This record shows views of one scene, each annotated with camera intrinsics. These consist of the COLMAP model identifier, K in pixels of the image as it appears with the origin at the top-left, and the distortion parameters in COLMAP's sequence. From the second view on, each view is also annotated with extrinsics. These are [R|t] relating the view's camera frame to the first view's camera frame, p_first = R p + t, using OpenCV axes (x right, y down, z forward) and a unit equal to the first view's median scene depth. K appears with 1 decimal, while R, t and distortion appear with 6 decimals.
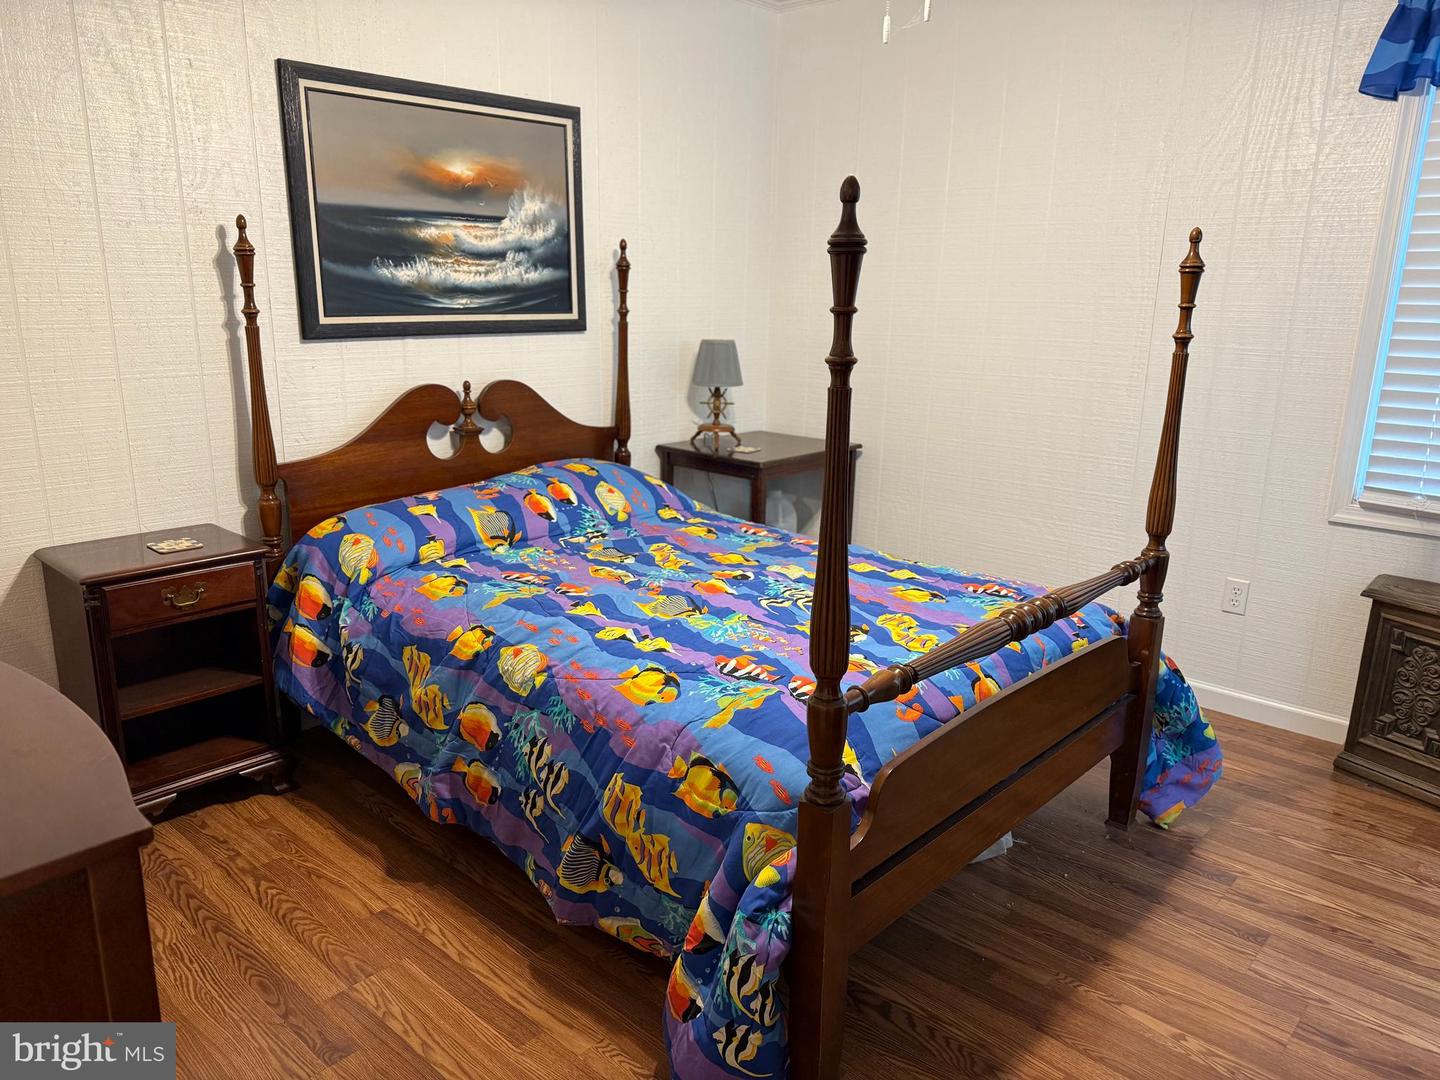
lens RADIAL K [[1012.9, 0, 722.5], [0, 1012.9, 538.6], [0, 0, 1]] dist [0.025768, -0.037654]
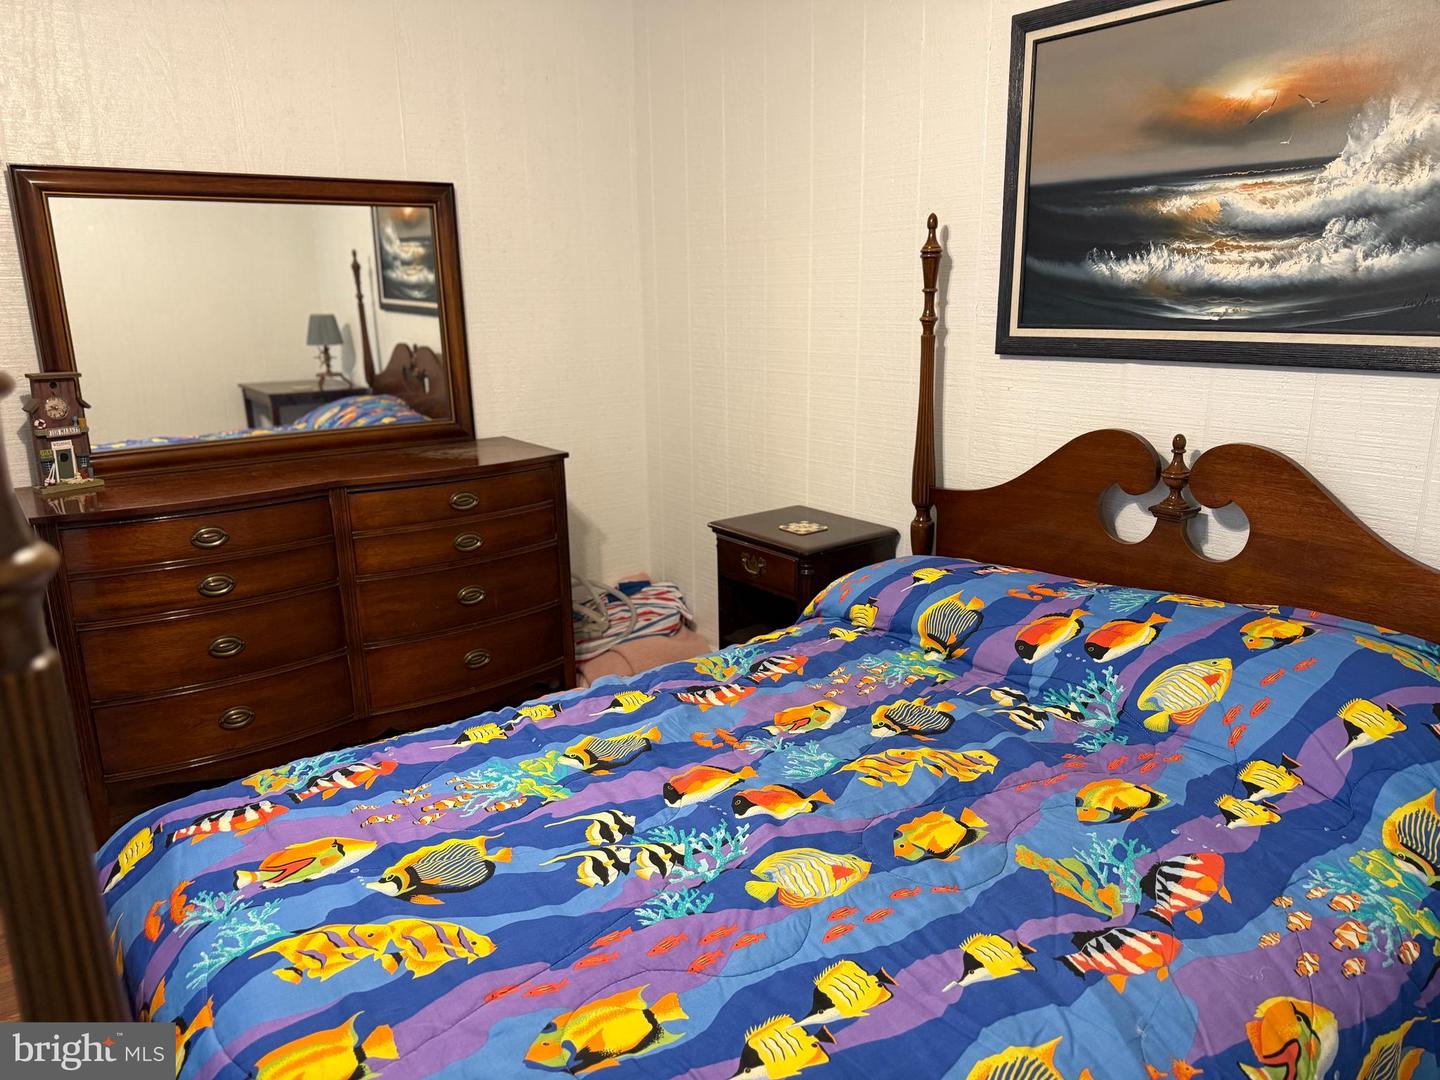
lens RADIAL K [[1012.9, 0, 724.0], [0, 1012.9, 547.5], [0, 0, 1]] dist [0.025768, -0.037654]
pose [[-0.178265, 0.232351, -0.956156, 0.432425], [-0.227743, 0.935593, 0.269814, -0.201315], [0.957264, 0.265856, -0.113867, 0.839421]]
